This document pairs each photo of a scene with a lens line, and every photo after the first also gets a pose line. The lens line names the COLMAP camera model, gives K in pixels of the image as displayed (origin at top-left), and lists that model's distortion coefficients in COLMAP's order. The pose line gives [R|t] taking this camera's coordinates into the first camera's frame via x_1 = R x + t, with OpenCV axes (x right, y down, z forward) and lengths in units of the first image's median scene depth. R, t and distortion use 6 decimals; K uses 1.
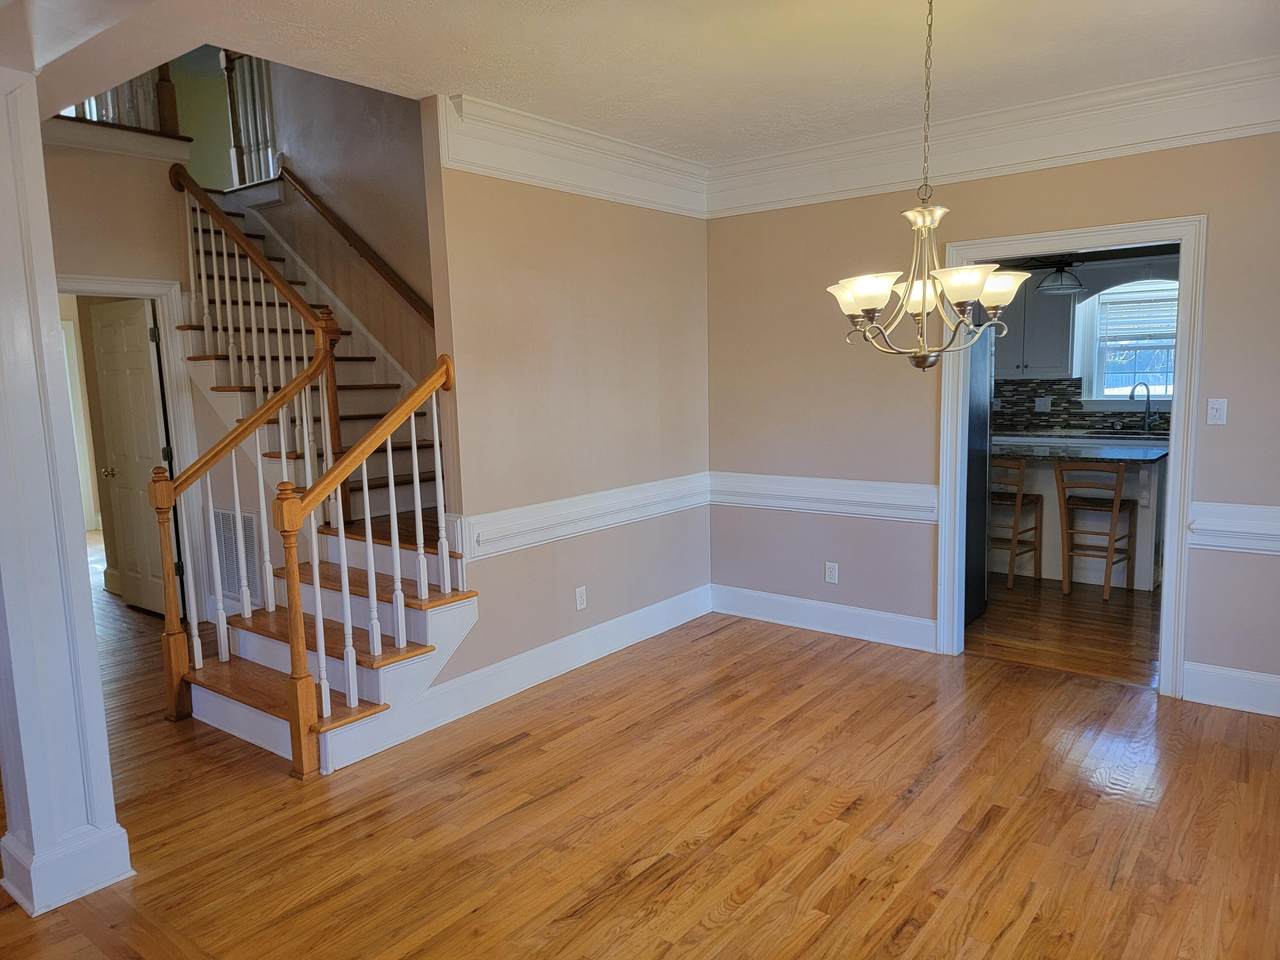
lens RADIAL K [[855.6, 0, 640.0], [0, 855.6, 480.0], [0, 0, 1]] dist [0.043744, -0.047730]
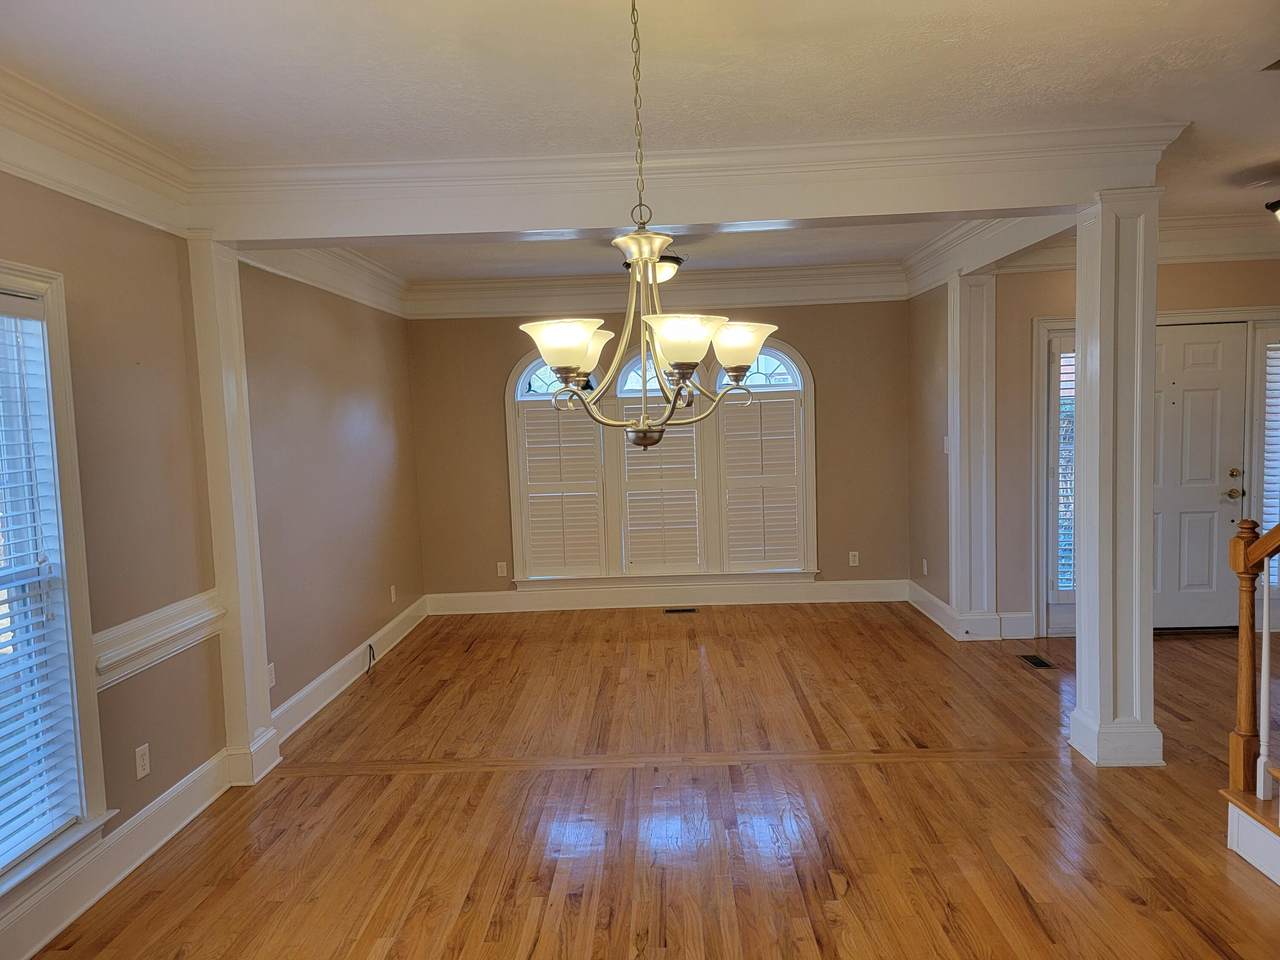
lens RADIAL K [[855.6, 0, 640.0], [0, 855.6, 480.0], [0, 0, 1]] dist [0.043744, -0.047730]
pose [[-0.795079, 0.099987, -0.598208, 0.794592], [-0.015718, 0.982589, 0.185125, -0.243610], [0.606303, 0.156591, -0.779664, 1.609070]]
